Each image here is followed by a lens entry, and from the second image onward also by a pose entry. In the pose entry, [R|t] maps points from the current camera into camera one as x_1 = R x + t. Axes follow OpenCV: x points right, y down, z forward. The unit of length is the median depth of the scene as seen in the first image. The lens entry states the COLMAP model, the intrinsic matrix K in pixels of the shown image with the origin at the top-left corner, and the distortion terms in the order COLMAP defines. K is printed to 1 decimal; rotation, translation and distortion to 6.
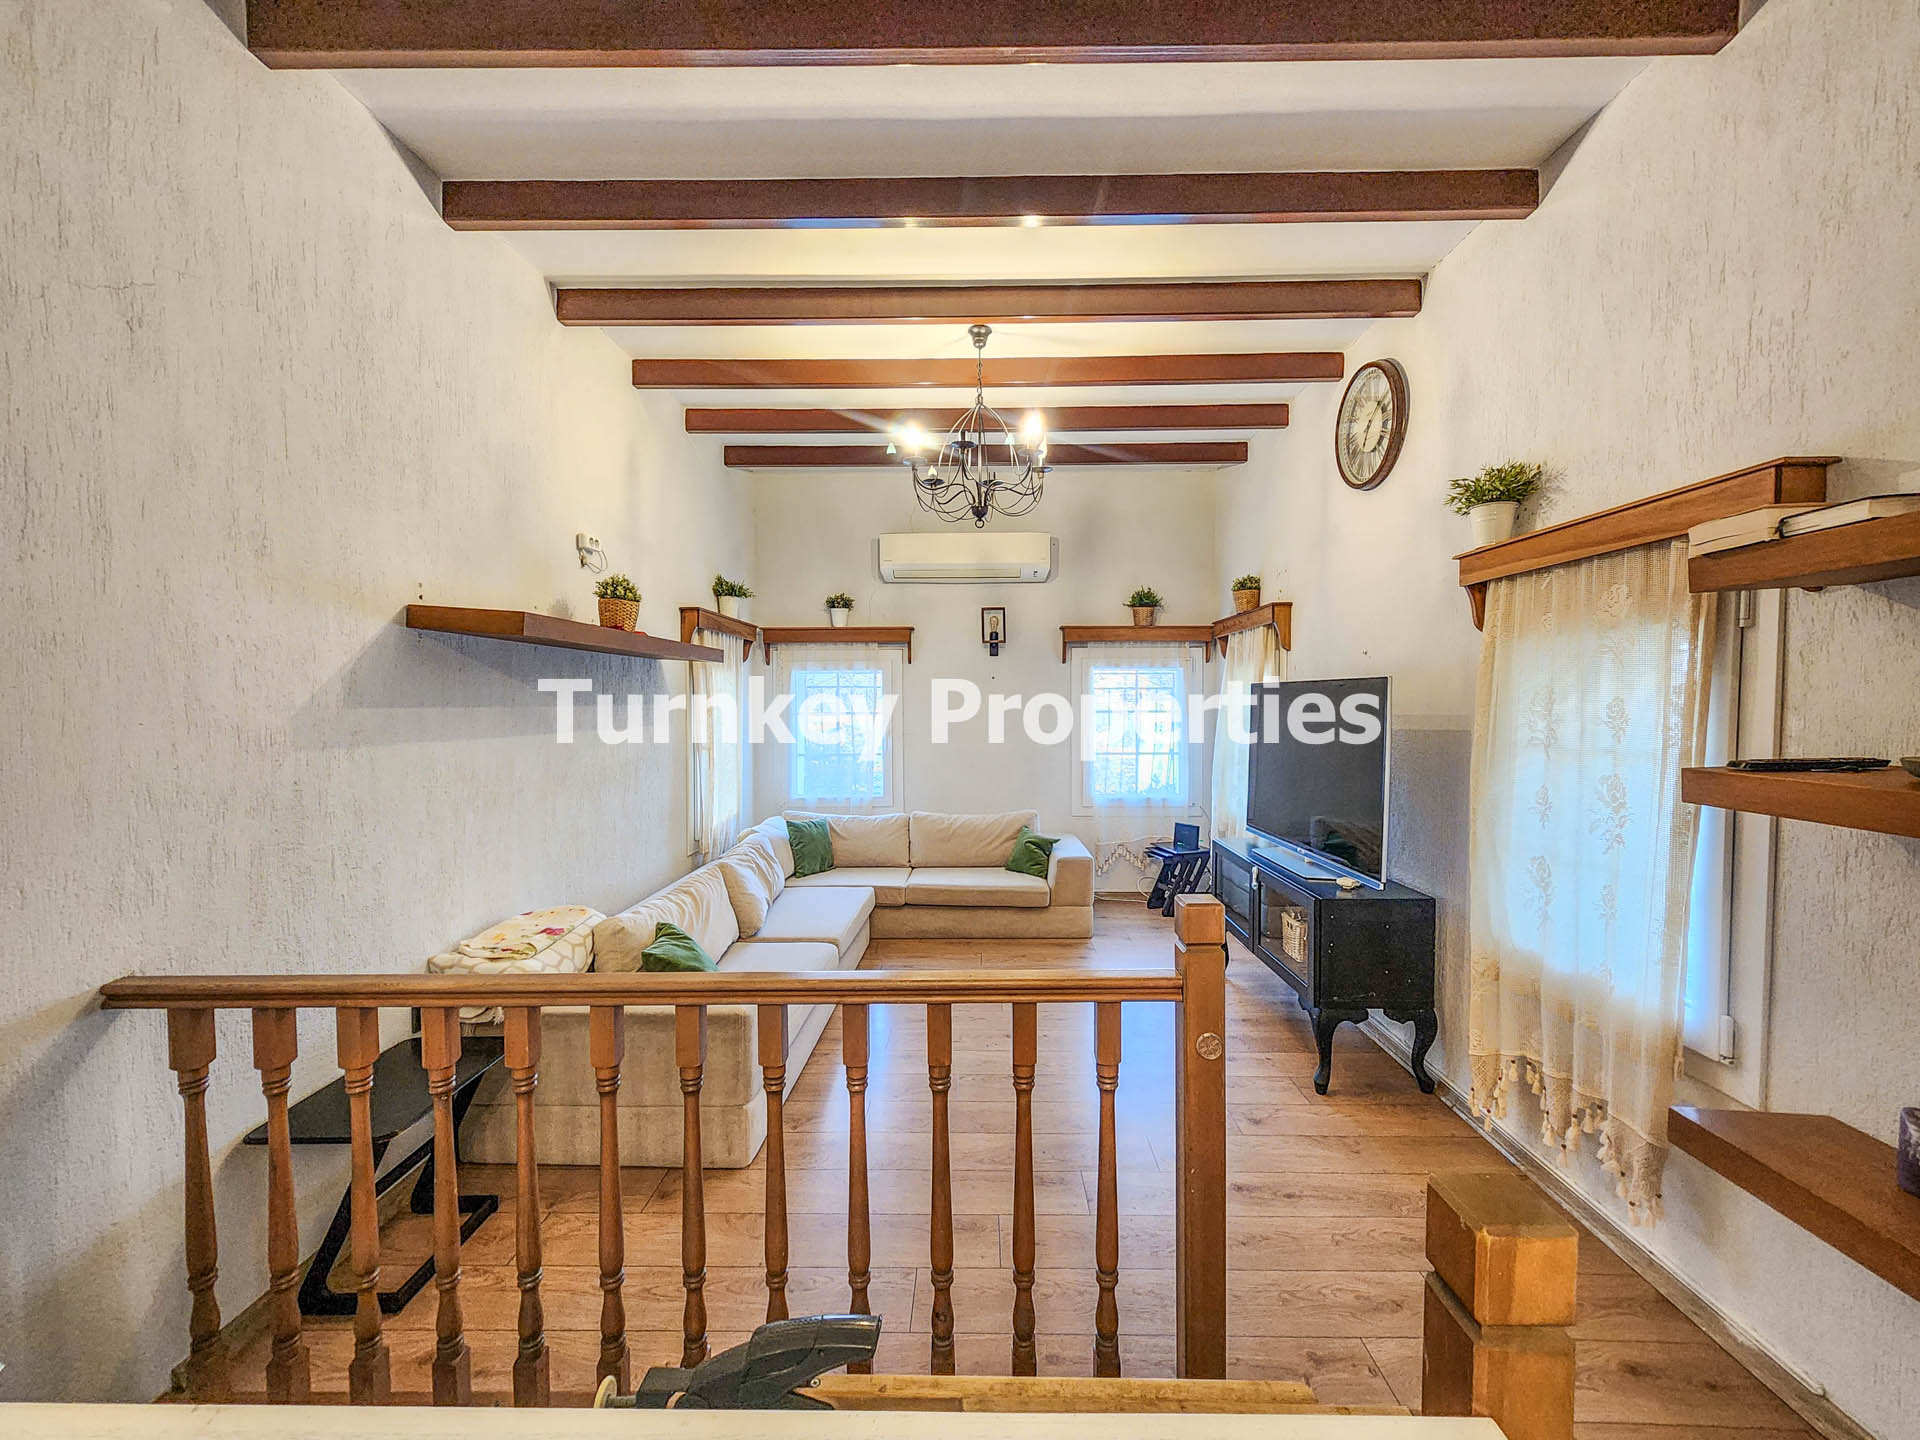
lens RADIAL K [[783.8, 0, 974.3], [0, 783.8, 720.2], [0, 0, 1]] dist [-0.000570, -0.000211]
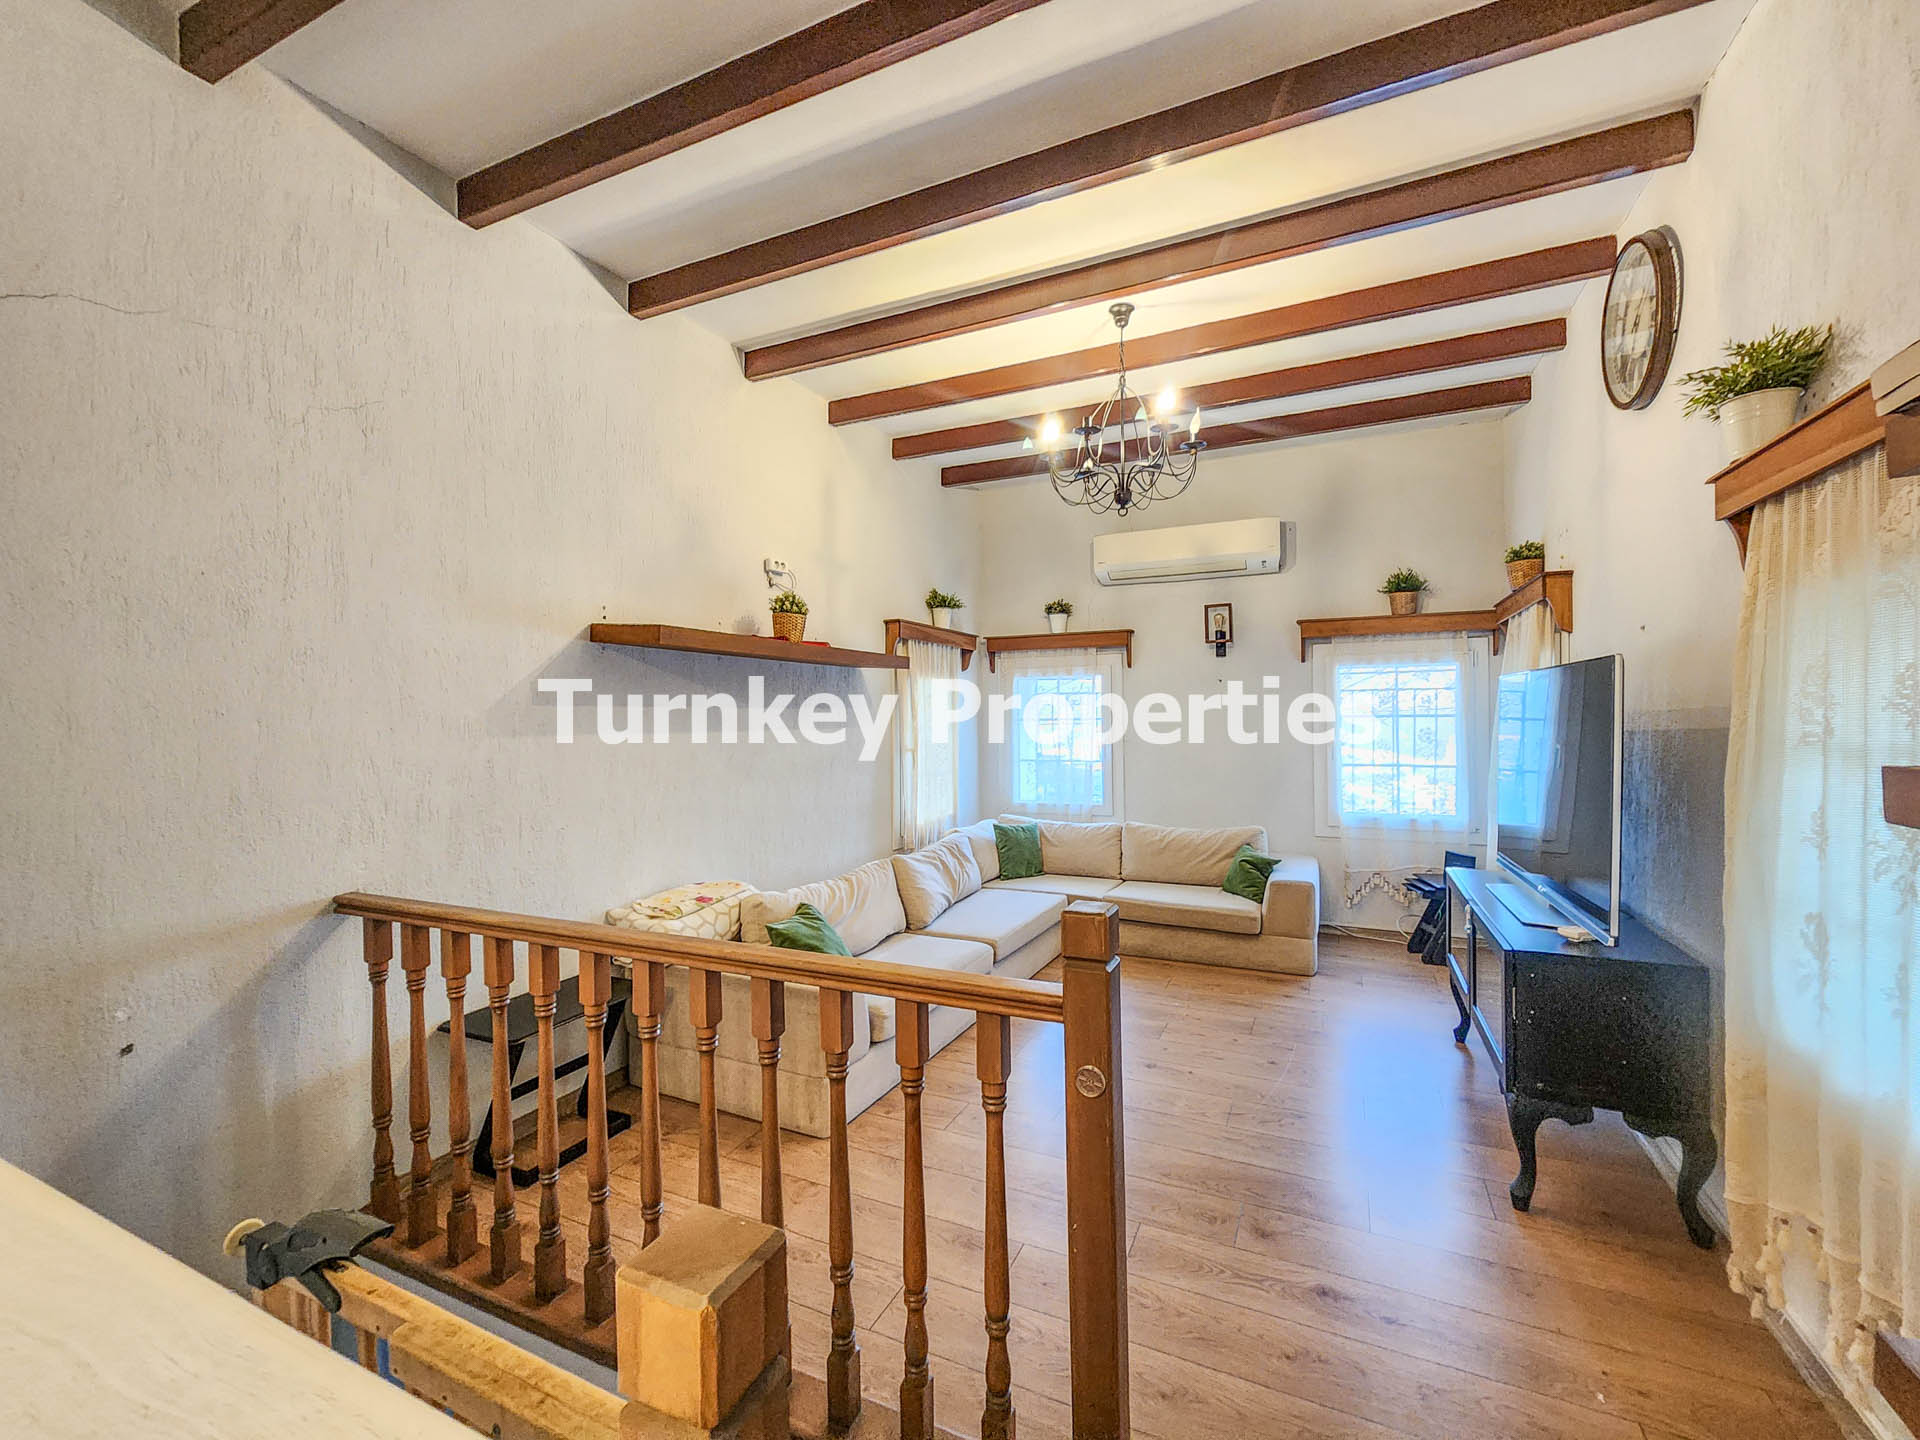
lens RADIAL K [[785.3, 0, 966.0], [0, 785.3, 715.8], [0, 0, 1]] dist [-0.002214, 0.000494]
pose [[0.913367, -0.005883, -0.407094, 0.218830], [-0.003843, 0.999727, -0.023068, 0.017253], [0.407119, 0.022634, 0.913095, 0.068468]]
